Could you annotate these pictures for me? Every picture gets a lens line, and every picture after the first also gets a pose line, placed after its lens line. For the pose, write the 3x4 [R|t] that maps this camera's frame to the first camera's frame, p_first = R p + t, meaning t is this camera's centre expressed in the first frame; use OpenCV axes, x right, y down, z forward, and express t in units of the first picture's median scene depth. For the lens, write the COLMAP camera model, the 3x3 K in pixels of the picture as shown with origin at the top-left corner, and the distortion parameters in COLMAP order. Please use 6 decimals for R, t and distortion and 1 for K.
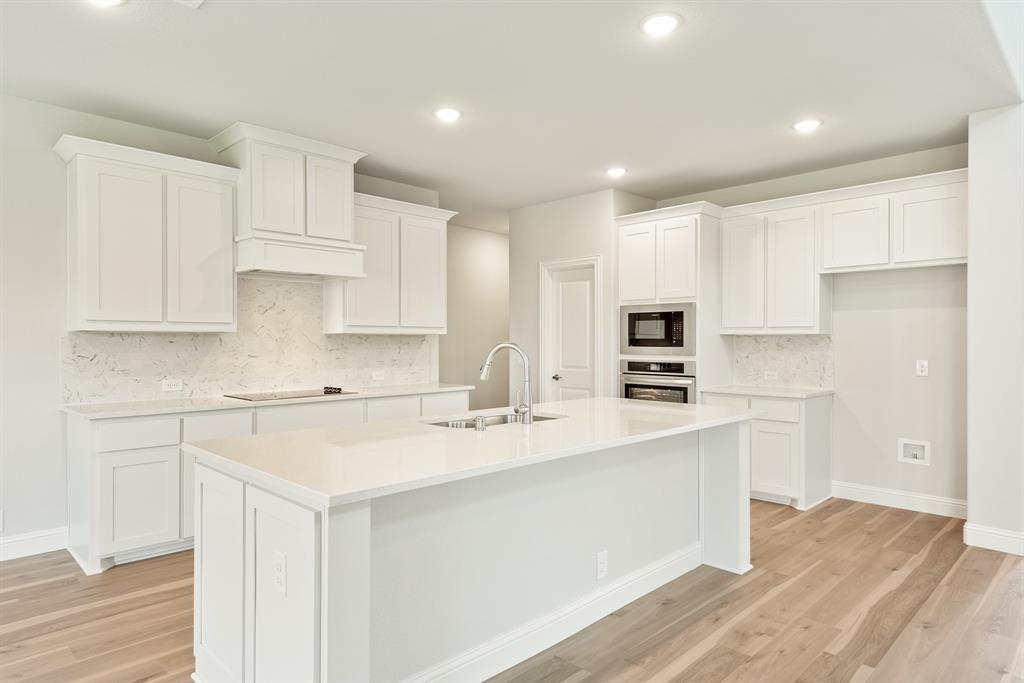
lens RADIAL K [[604.9, 0, 515.3], [0, 604.9, 344.5], [0, 0, 1]] dist [0.033100, 0.000005]
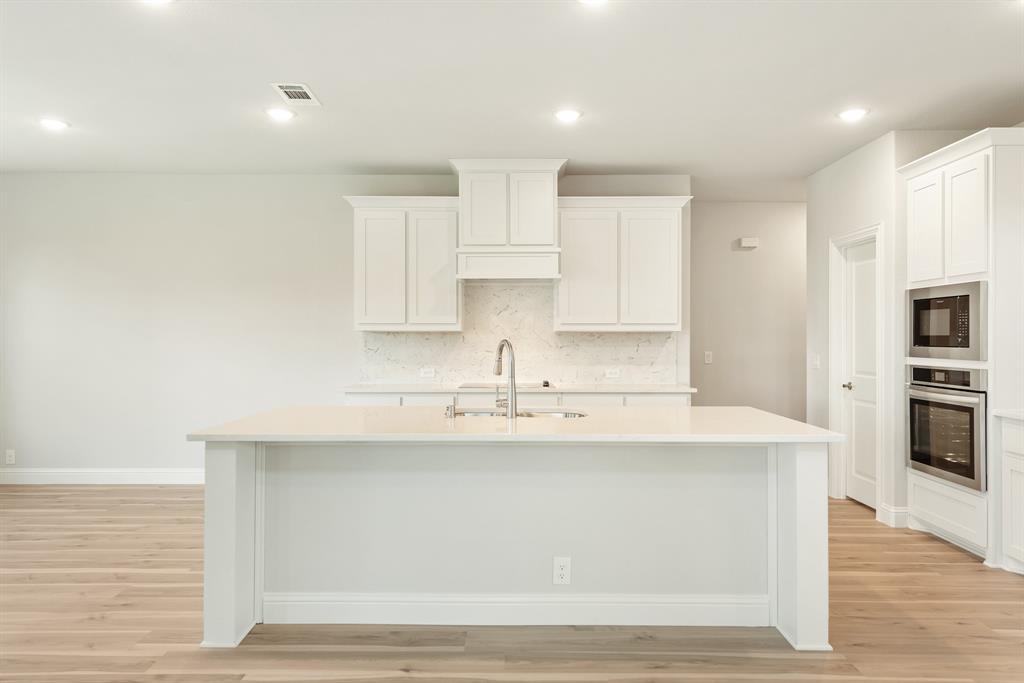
lens RADIAL K [[680.2, 0, 513.1], [0, 680.2, 336.8], [0, 0, 1]] dist [0.050257, -0.036955]
pose [[0.704467, -0.000967, -0.709736, 0.492984], [-0.005387, 0.999963, -0.006709, 0.000073], [0.709716, 0.008550, 0.704436, 0.103838]]
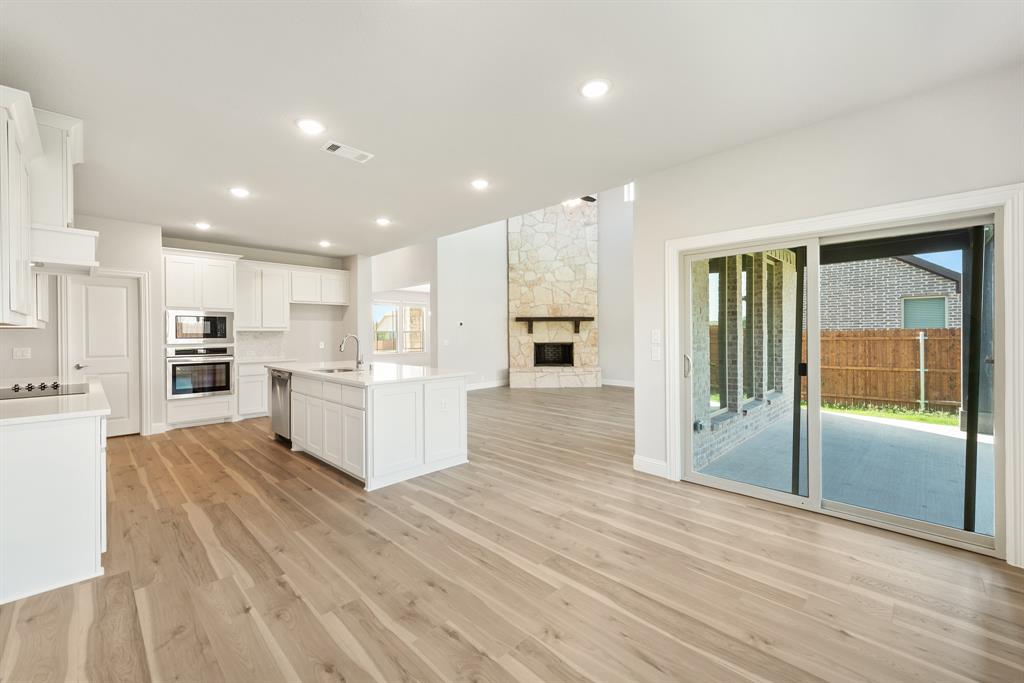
lens RADIAL K [[424.2, 0, 480.9], [0, 424.2, 336.5], [0, 0, 1]] dist [0.000475, -0.000139]
pose [[0.050888, -0.003349, 0.998699, -0.910027], [0.012536, 0.999918, 0.002714, 0.006119], [-0.998626, 0.012381, 0.050926, 0.252816]]
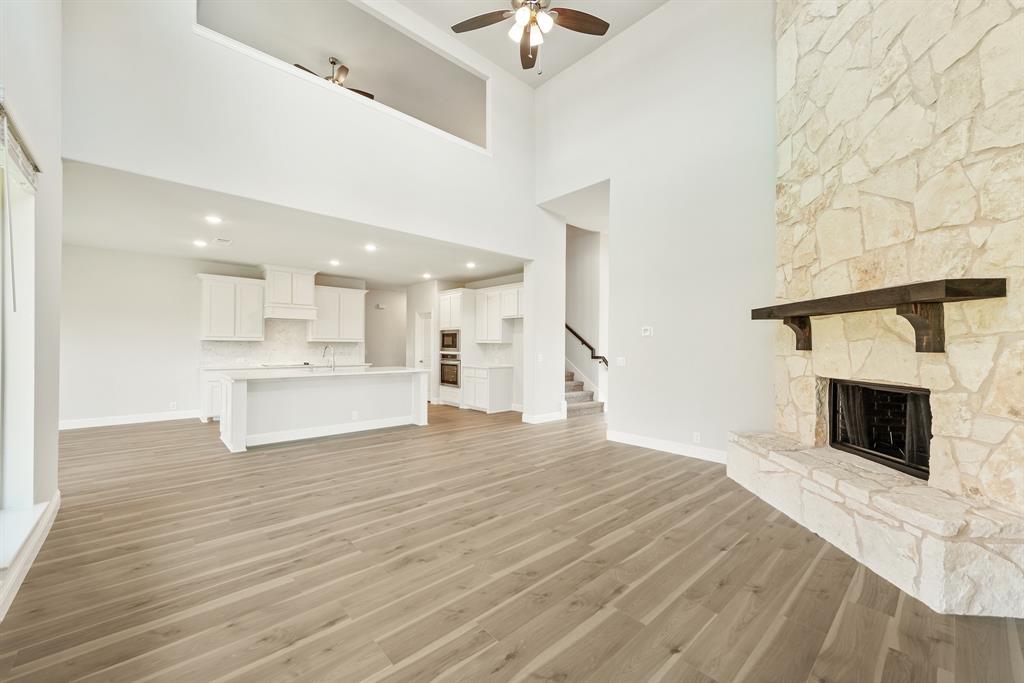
lens RADIAL K [[394.5, 0, 507.7], [0, 394.5, 341.8], [0, 0, 1]] dist [0.017070, -0.000047]
pose [[0.998240, 0.007014, -0.058884, 0.604424], [-0.007856, 0.999870, -0.014095, -0.000005], [0.058778, 0.014533, 0.998165, -0.571566]]
